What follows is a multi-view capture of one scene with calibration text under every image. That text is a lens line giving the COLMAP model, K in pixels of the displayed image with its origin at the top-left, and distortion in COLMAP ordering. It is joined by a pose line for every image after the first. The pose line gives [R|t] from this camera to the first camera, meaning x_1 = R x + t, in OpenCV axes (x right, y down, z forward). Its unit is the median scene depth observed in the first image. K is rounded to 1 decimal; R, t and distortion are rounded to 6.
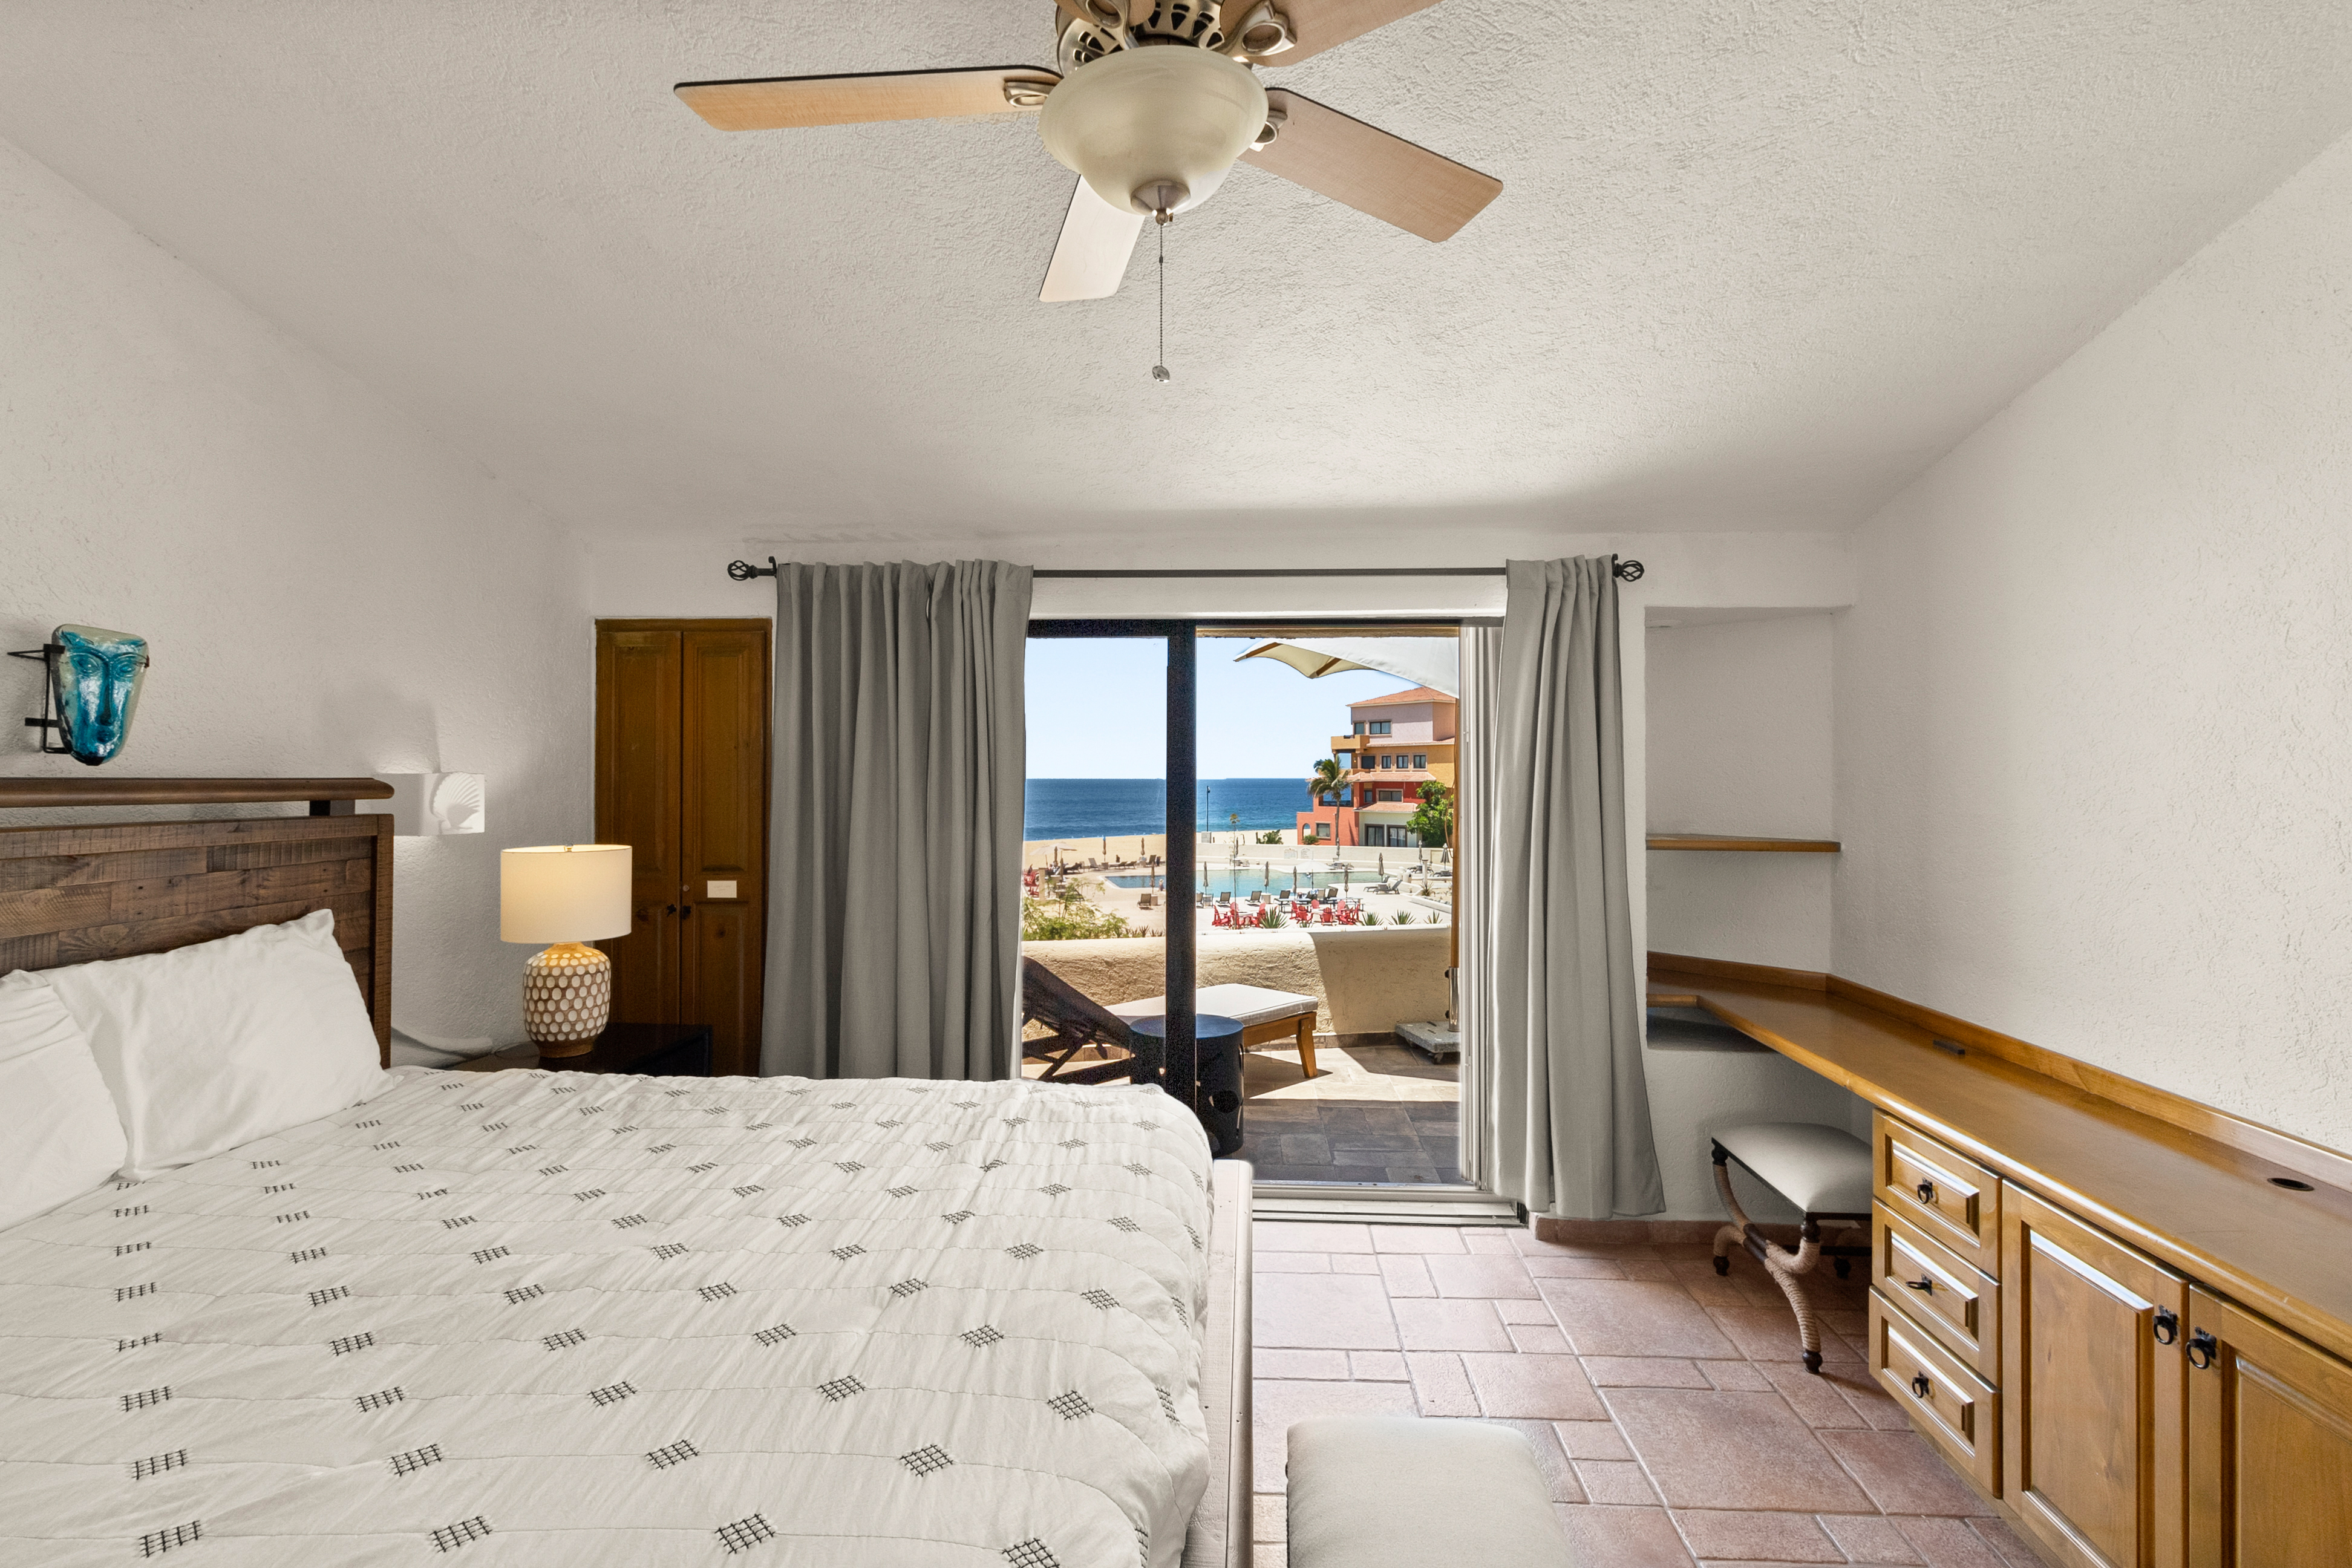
lens RADIAL K [[1087.4, 0, 1169.3], [0, 1087.4, 761.1], [0, 0, 1]] dist [-0.000363, 0.000911]
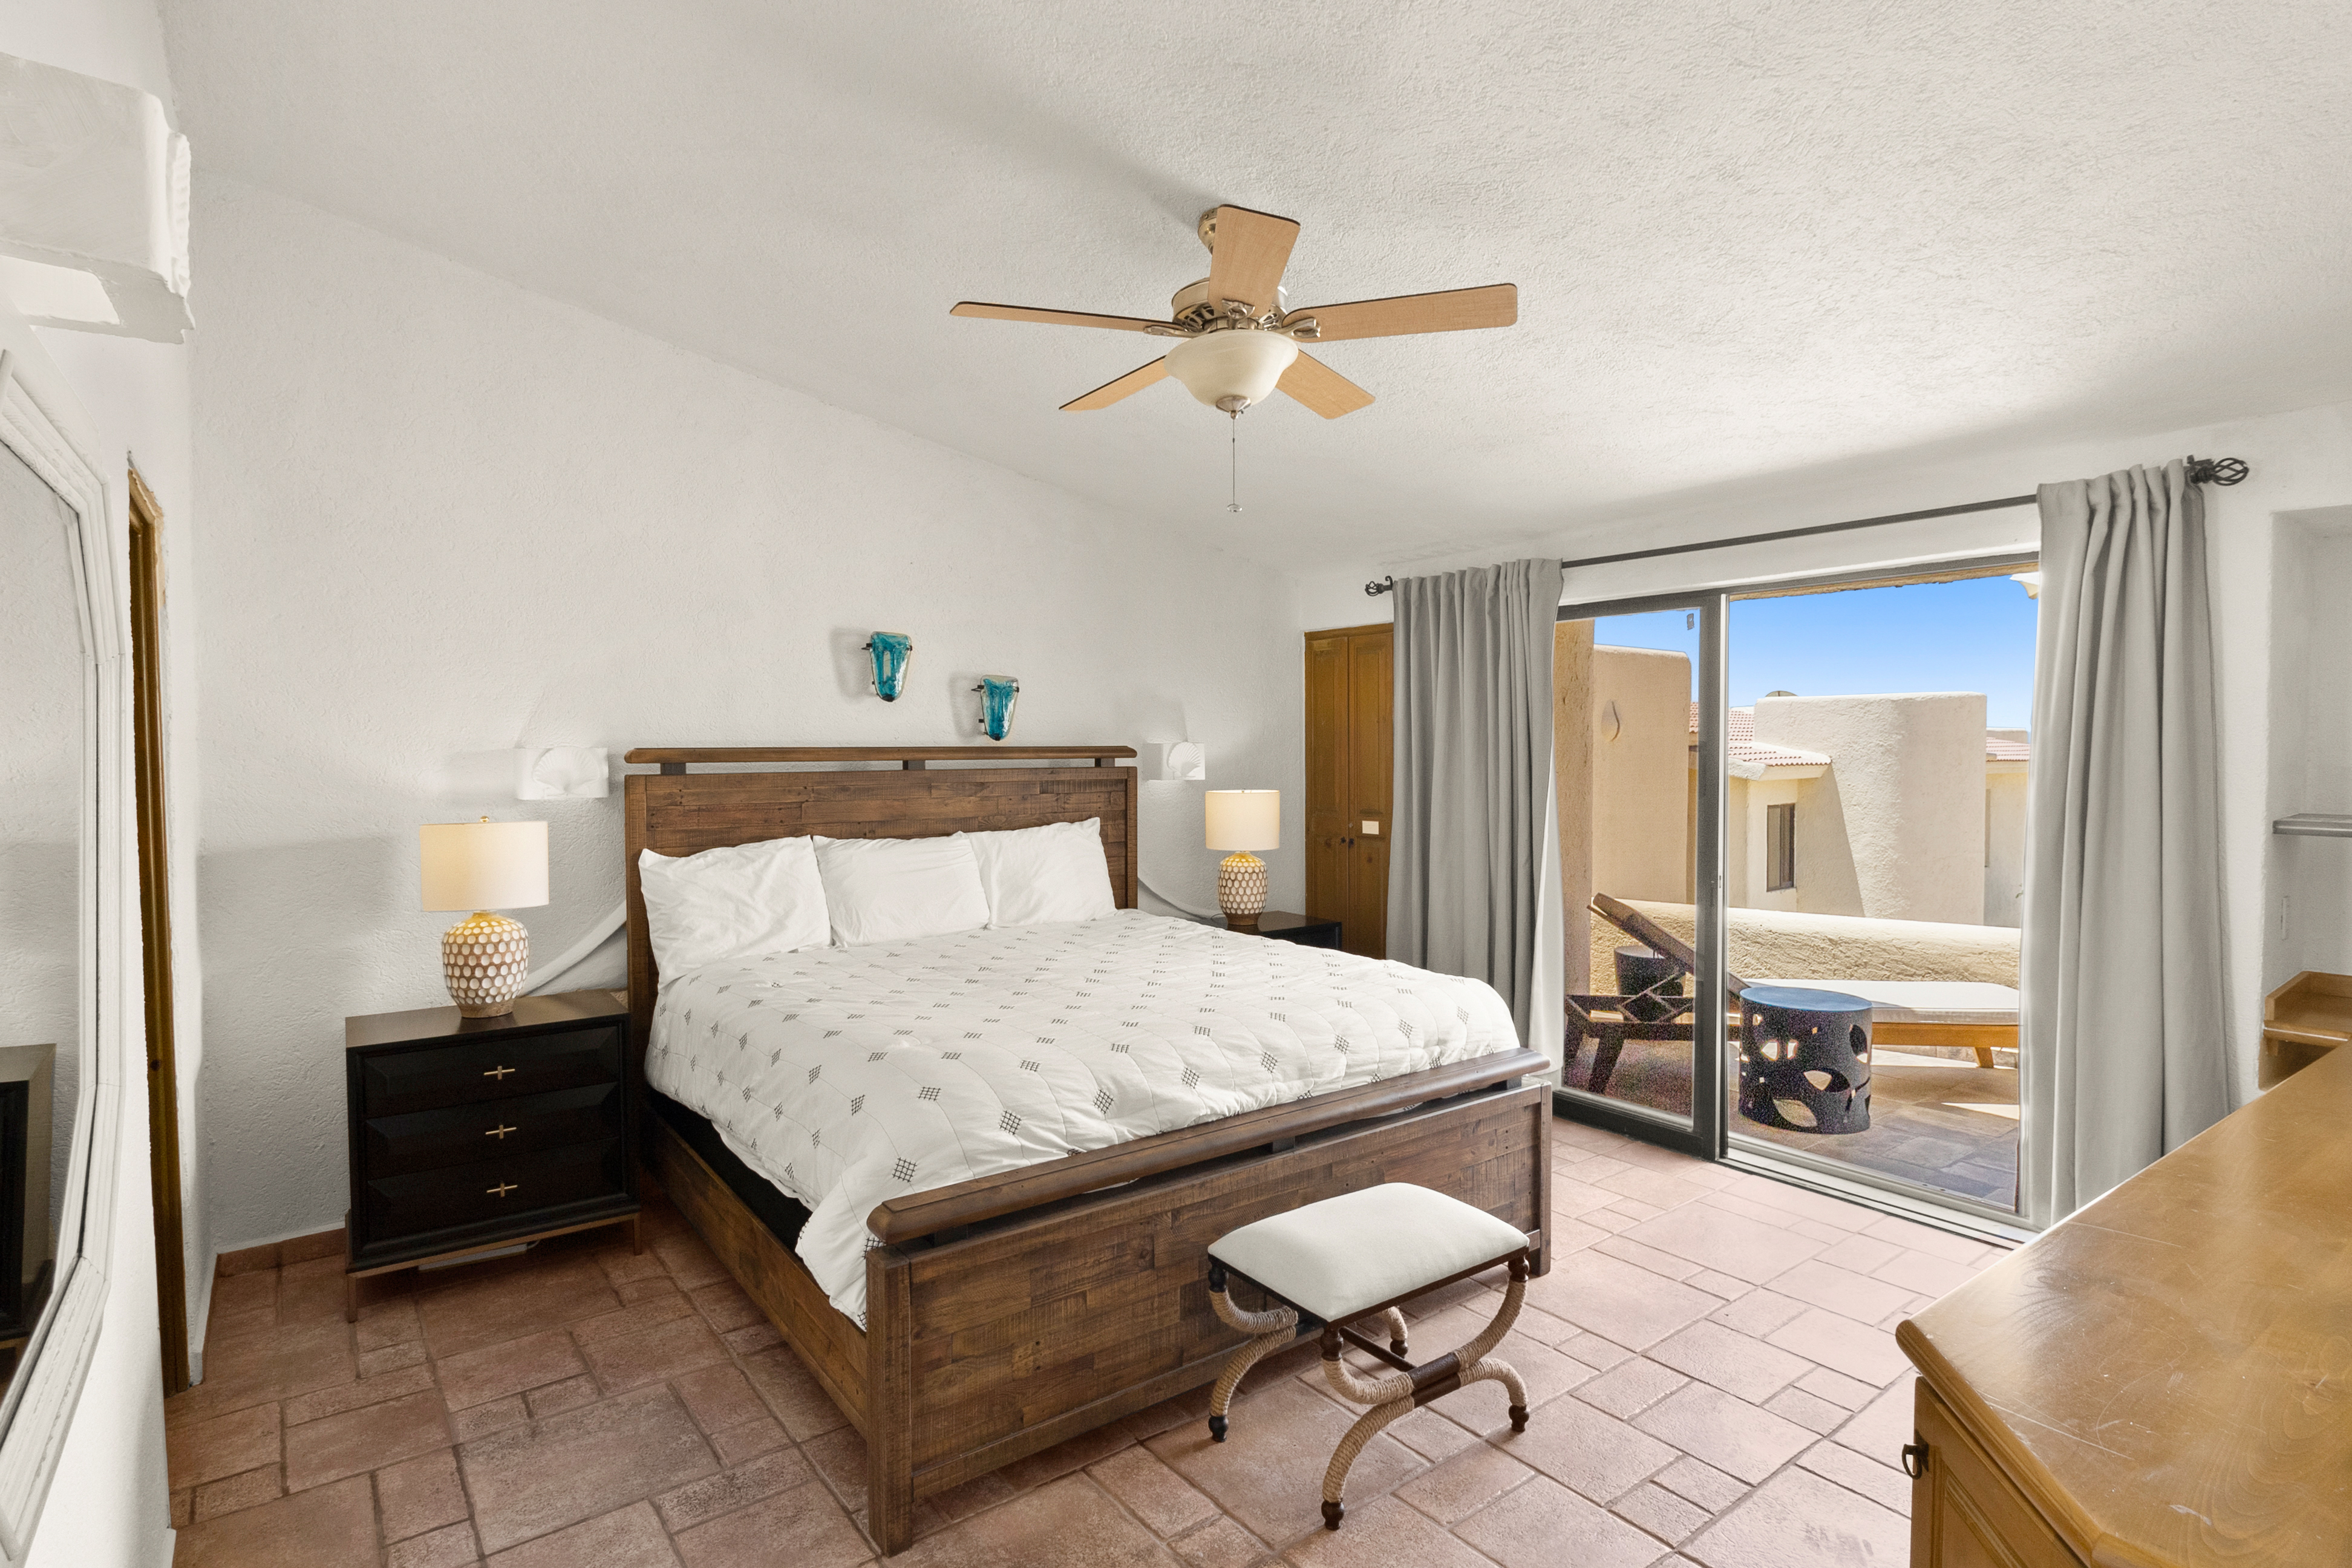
lens RADIAL K [[1159.9, 0, 1176.0], [0, 1159.9, 784.0], [0, 0, 1]] dist [-0.001438, -0.000277]
pose [[0.642418, 0.021709, -0.766047, 0.643590], [0.017067, 0.998945, 0.042622, -0.001375], [0.766164, -0.040455, 0.641370, -0.122839]]
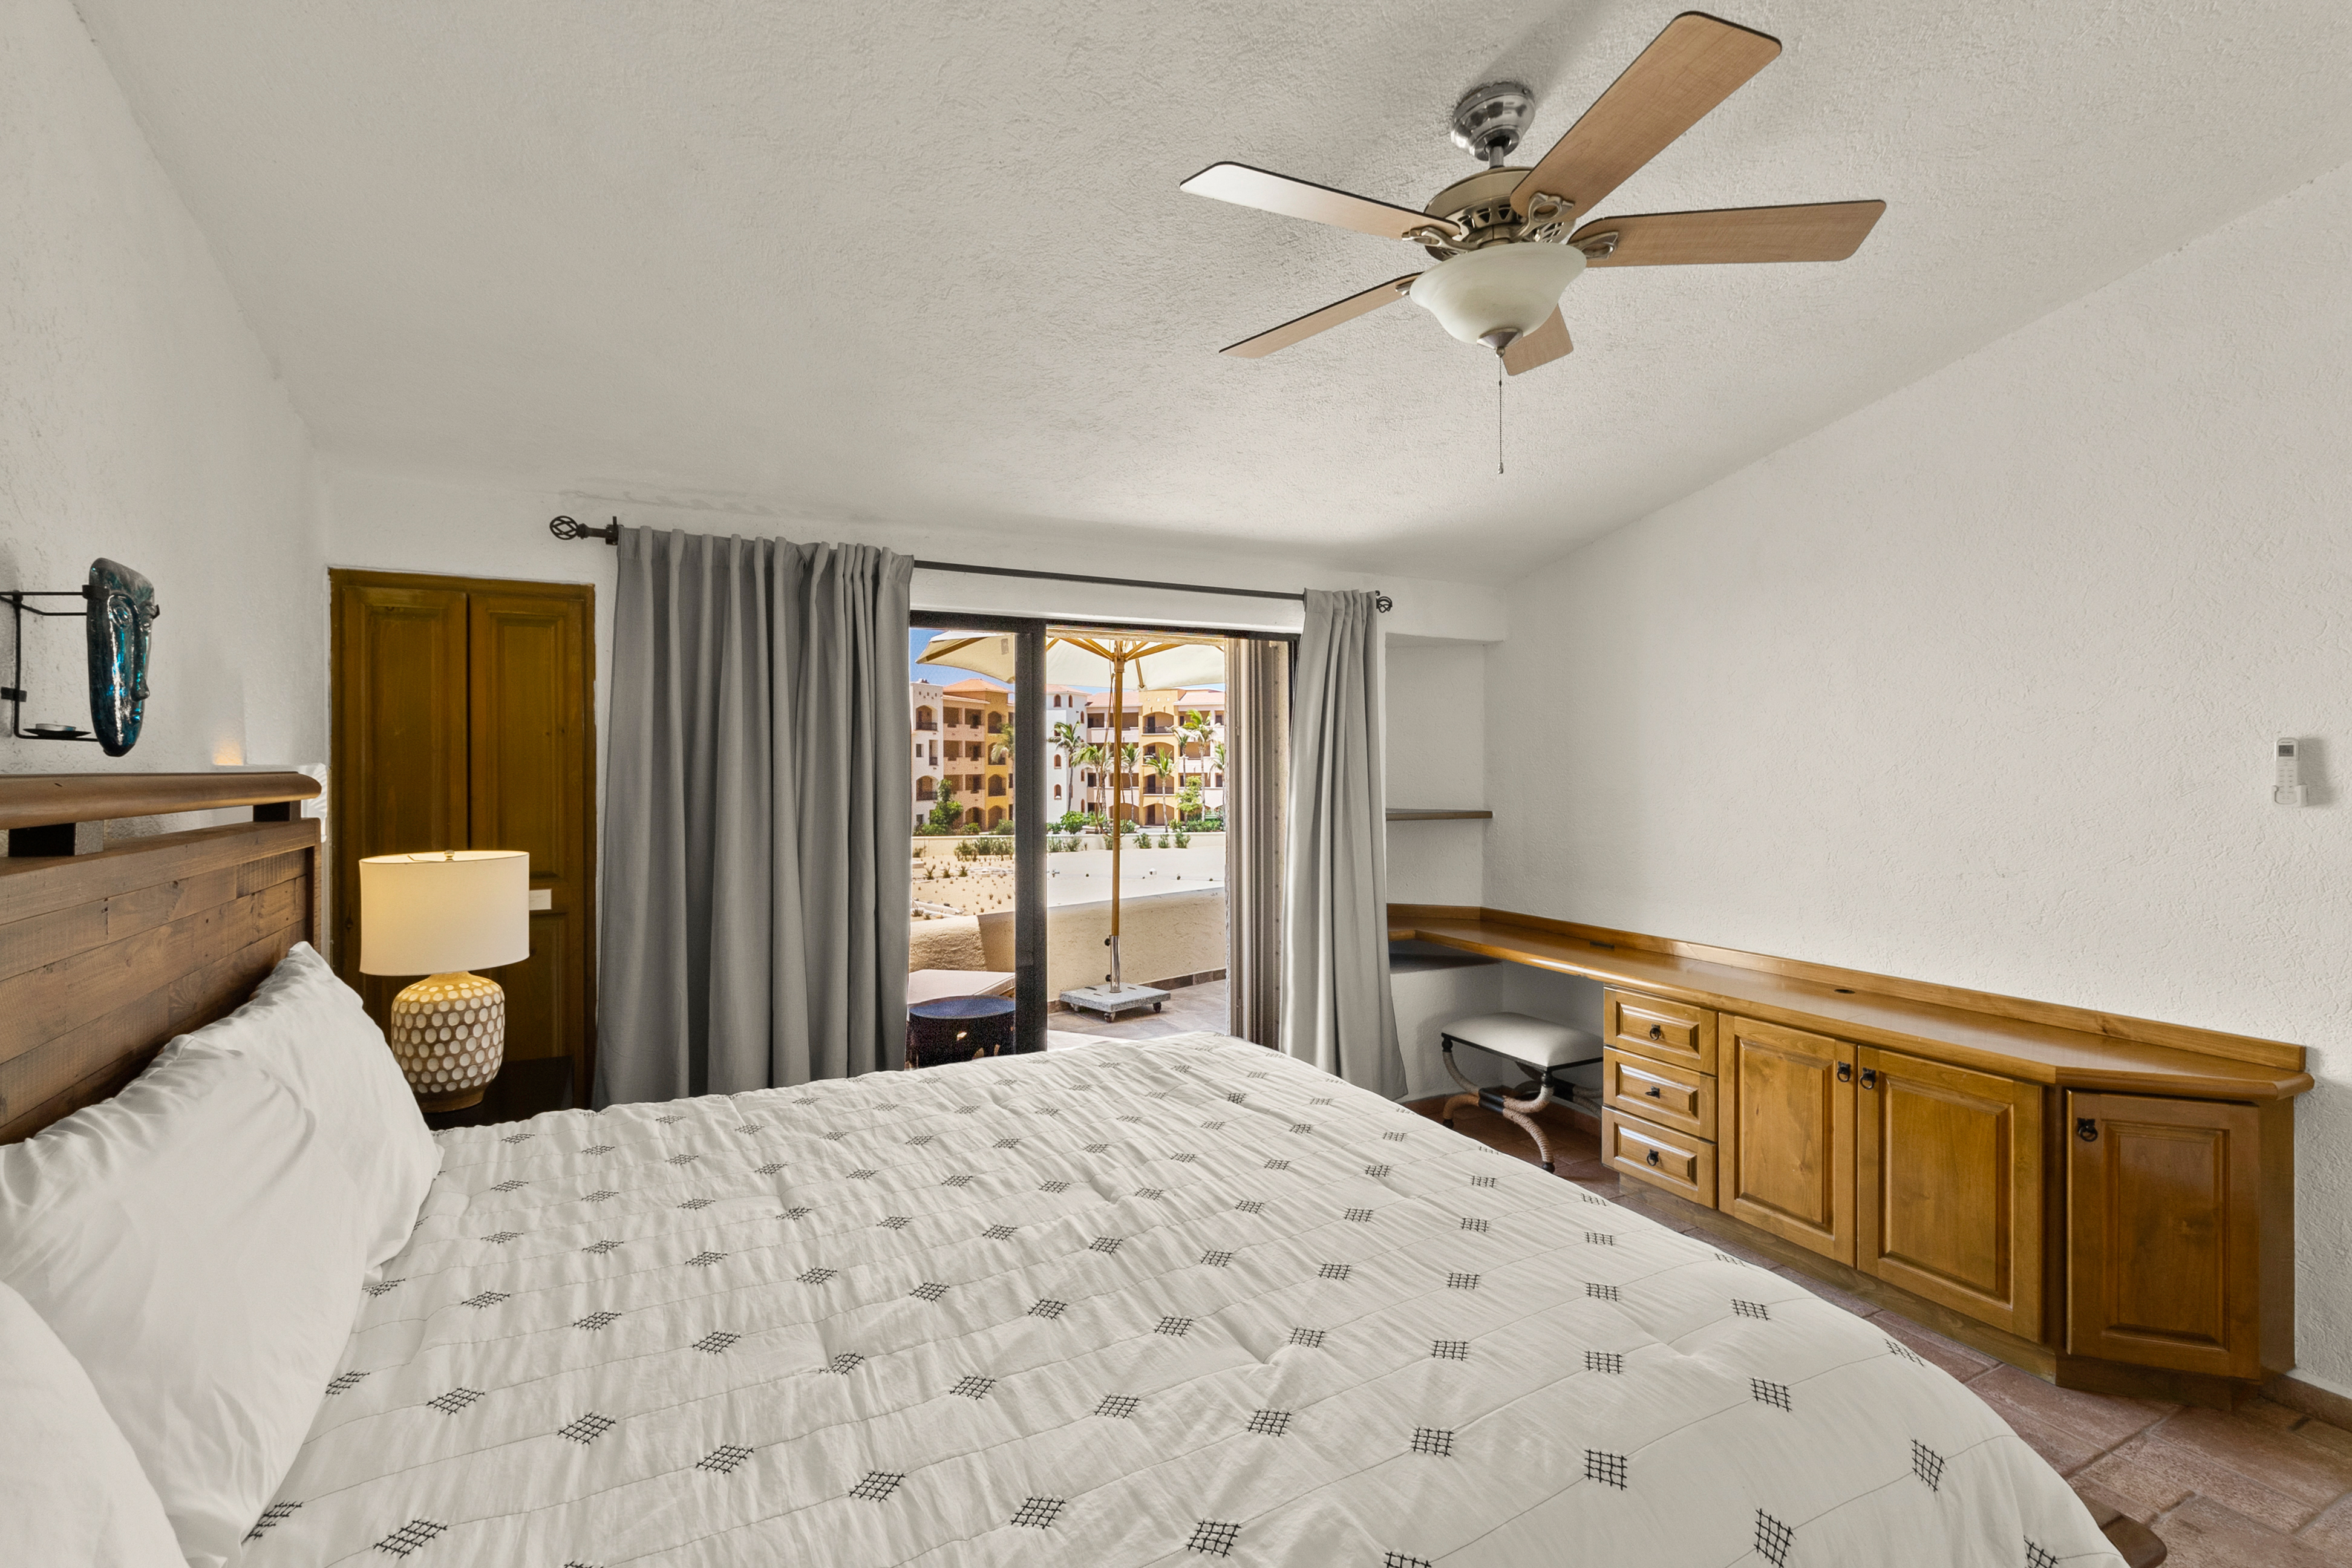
lens RADIAL K [[1087.4, 0, 1169.3], [0, 1087.4, 761.1], [0, 0, 1]] dist [-0.000363, 0.000911]
pose [[0.861520, -0.002069, 0.507719, -0.499624], [-0.003518, 0.999943, 0.010044, -0.001854], [-0.507711, -0.010439, 0.861464, 0.017907]]
